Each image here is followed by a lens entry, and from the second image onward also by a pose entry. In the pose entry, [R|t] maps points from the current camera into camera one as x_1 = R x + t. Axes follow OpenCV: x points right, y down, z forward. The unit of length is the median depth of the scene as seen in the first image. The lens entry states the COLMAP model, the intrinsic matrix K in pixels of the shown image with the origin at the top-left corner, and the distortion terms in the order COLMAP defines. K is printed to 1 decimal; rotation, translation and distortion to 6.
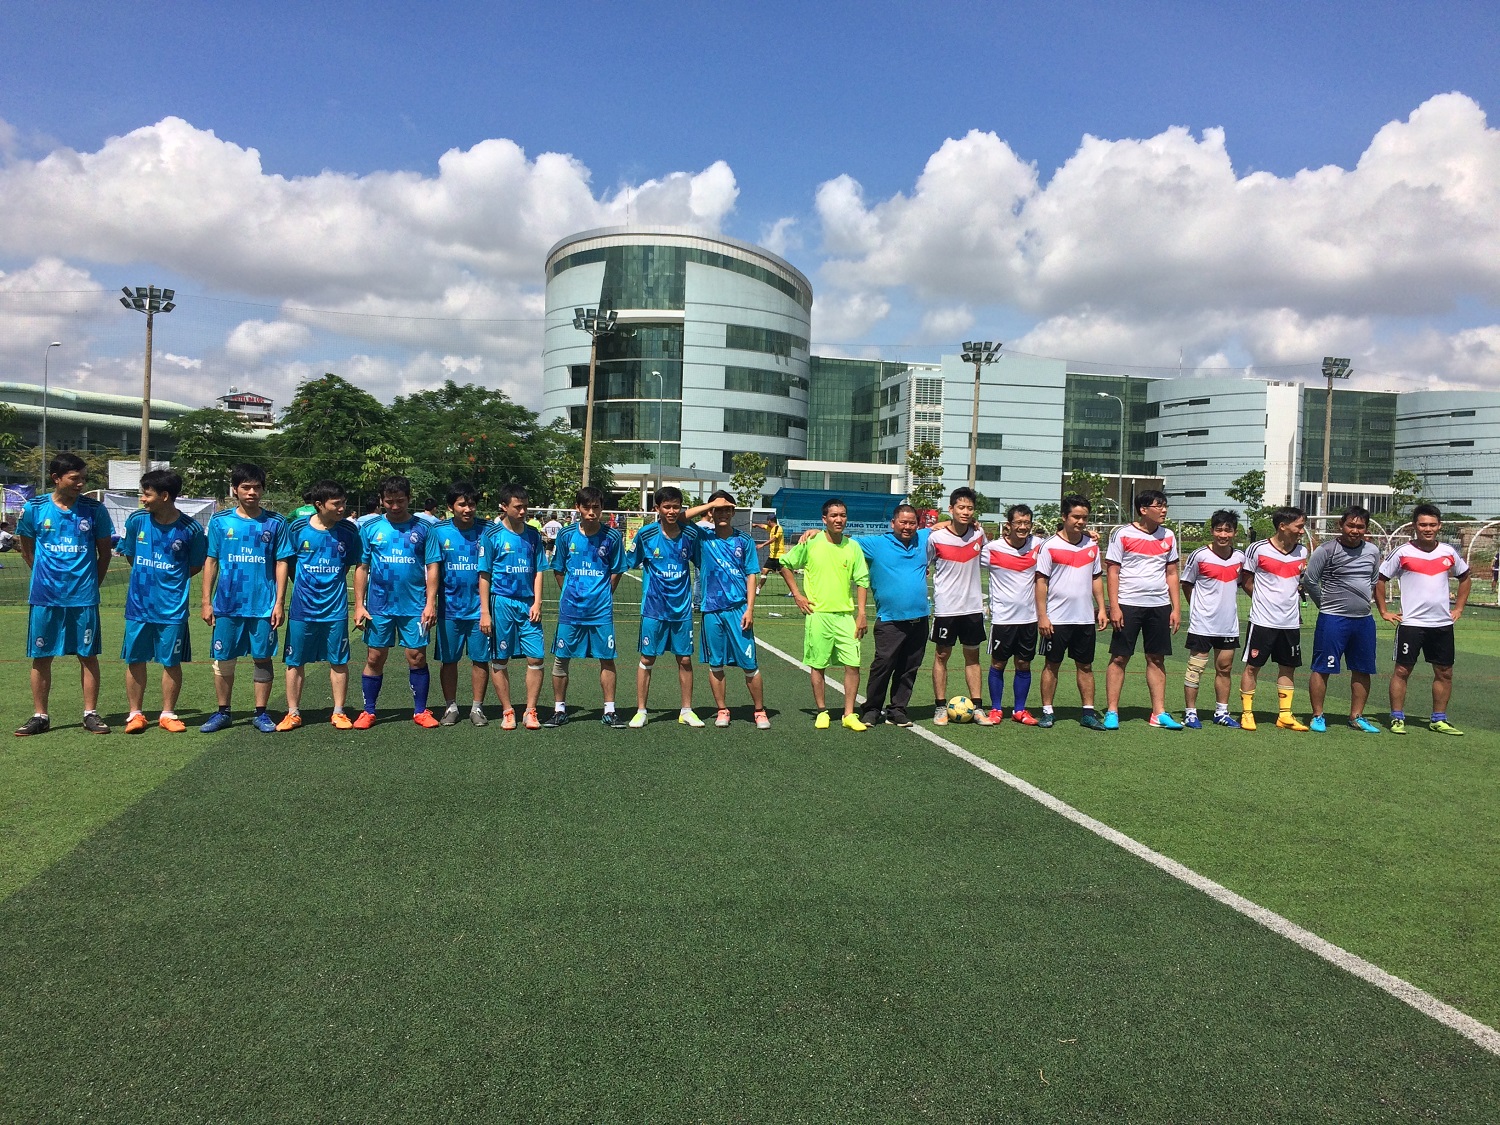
lens RADIAL K [[1249.8, 0, 724.3], [0, 1249.8, 563.5], [0, 0, 1]] dist [0.068826, -0.092755]
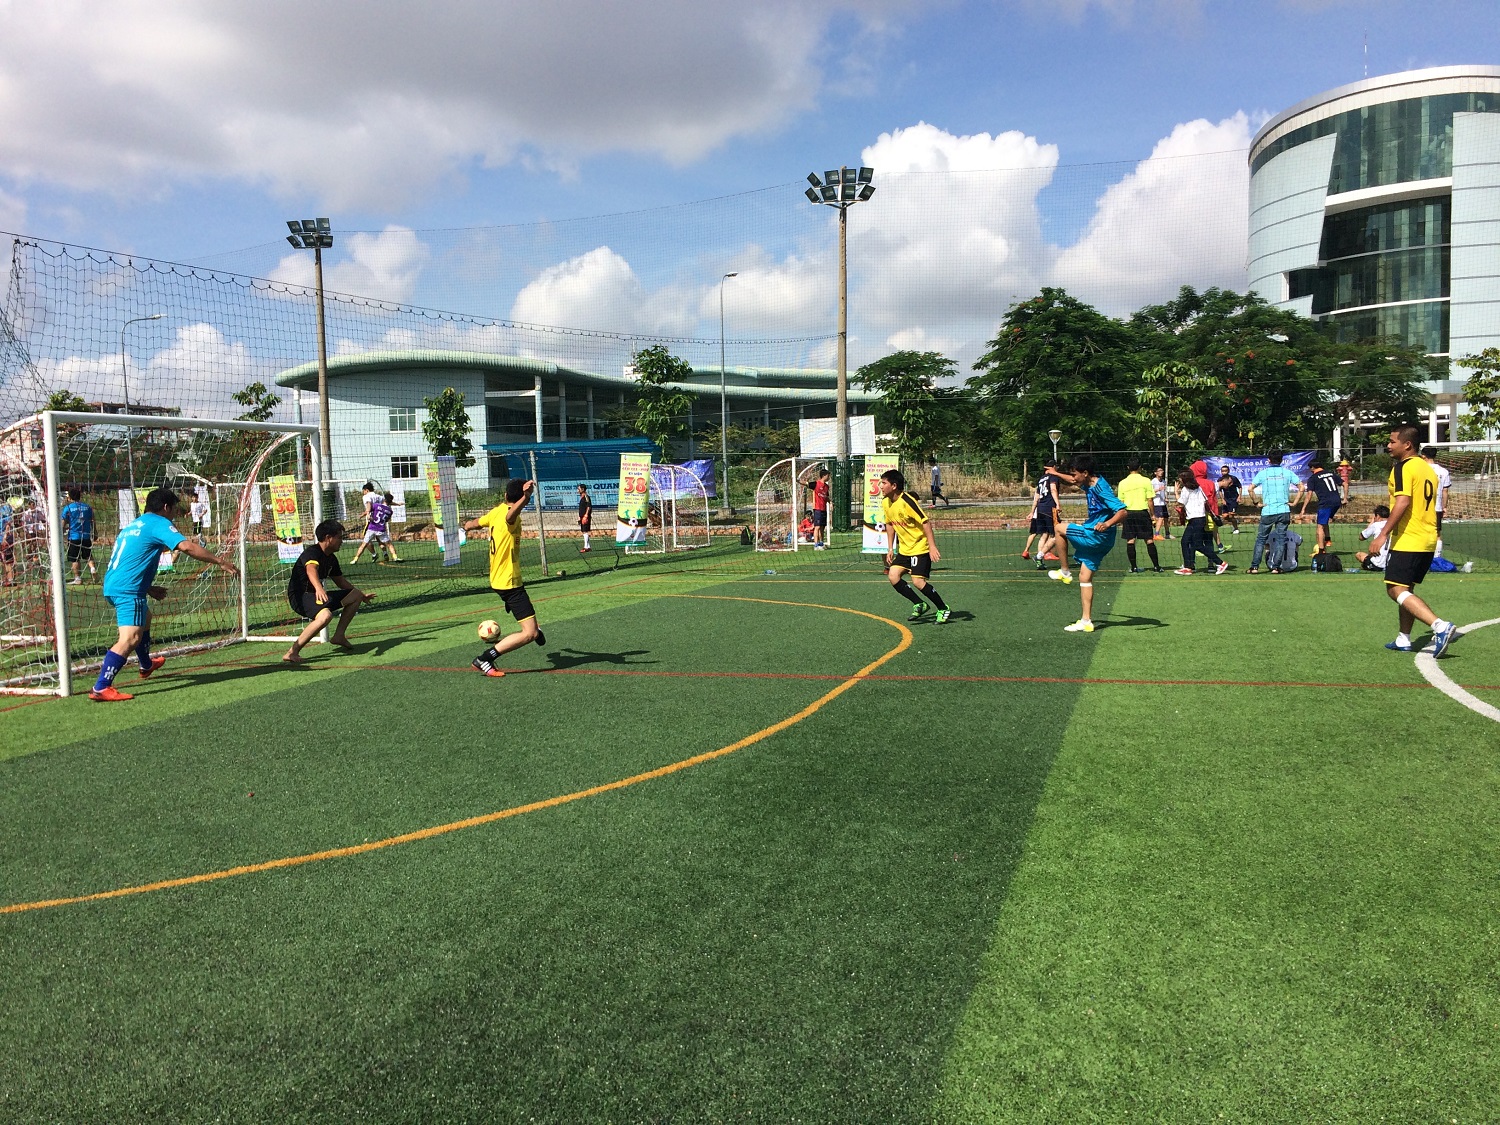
lens RADIAL K [[1252.0, 0, 778.2], [0, 1252.0, 658.6], [0, 0, 1]] dist [0.046495, -0.091302]
pose [[0.893792, 0.004345, -0.448461, -0.052702], [0.045024, 0.994032, 0.099364, -0.004948], [0.446217, -0.109003, 0.888262, 0.102070]]
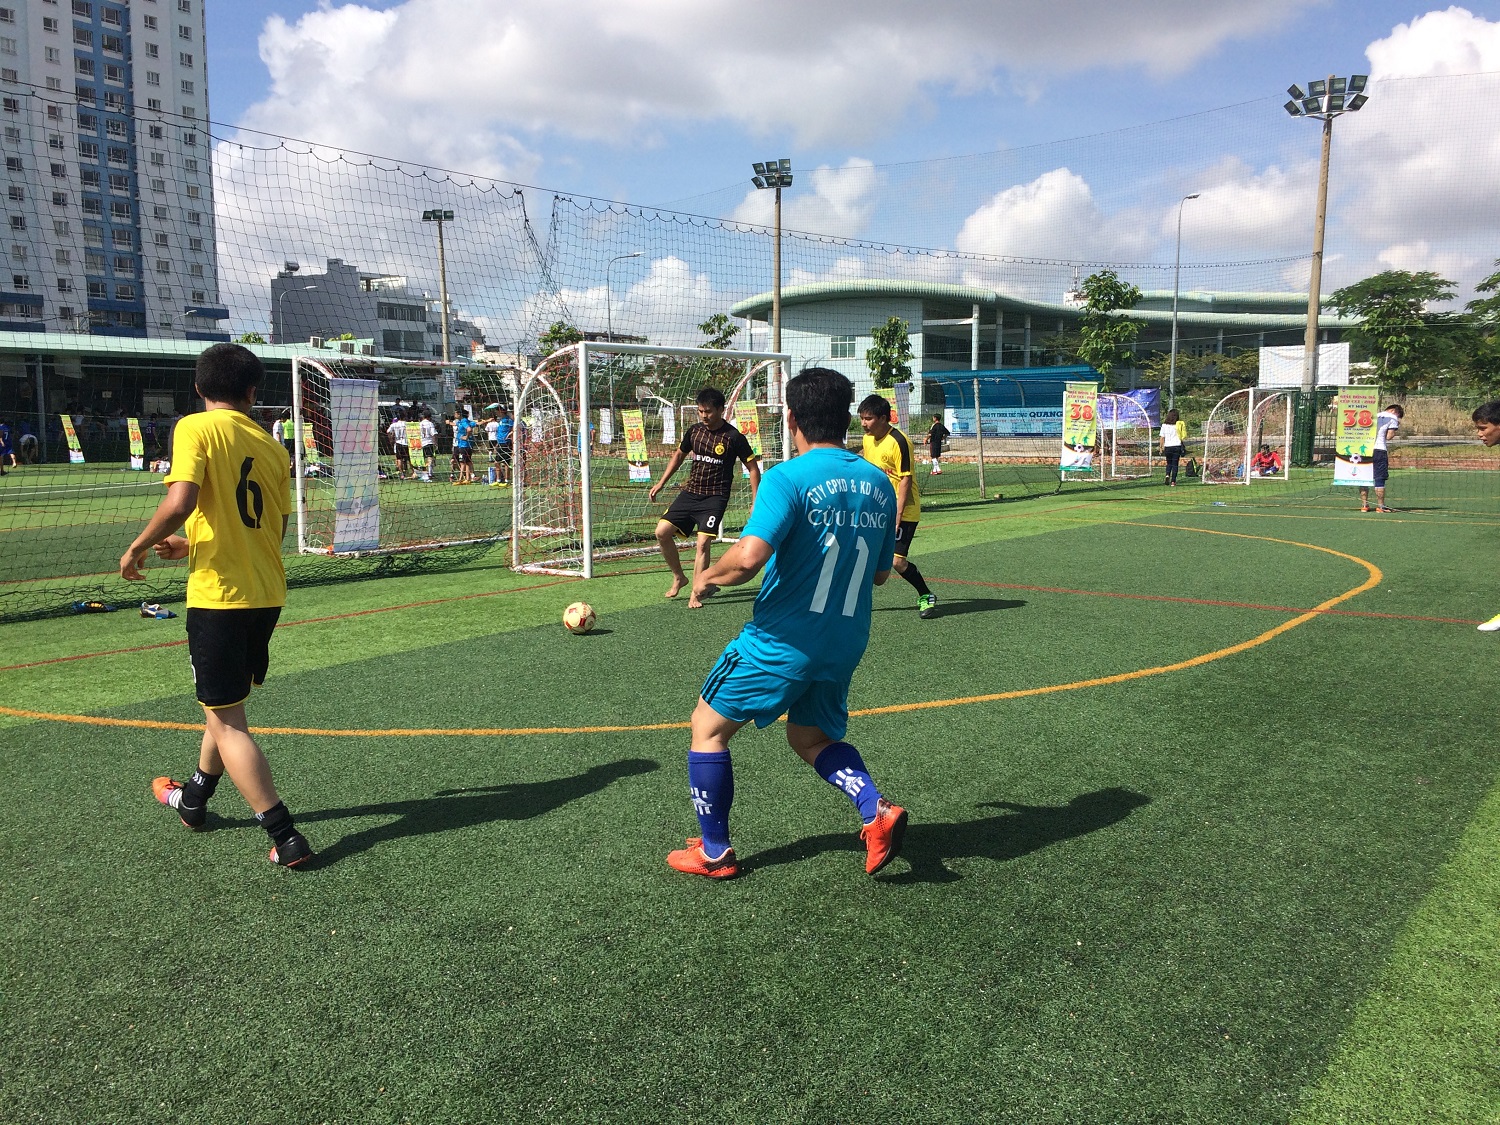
lens RADIAL K [[1249.8, 0, 724.3], [0, 1249.8, 563.5], [0, 0, 1]] dist [0.068826, -0.092755]
pose [[0.668944, 0.049808, -0.741642, -0.051172], [0.006324, 0.997335, 0.072685, -0.004744], [0.743286, -0.053313, 0.666846, 0.097579]]
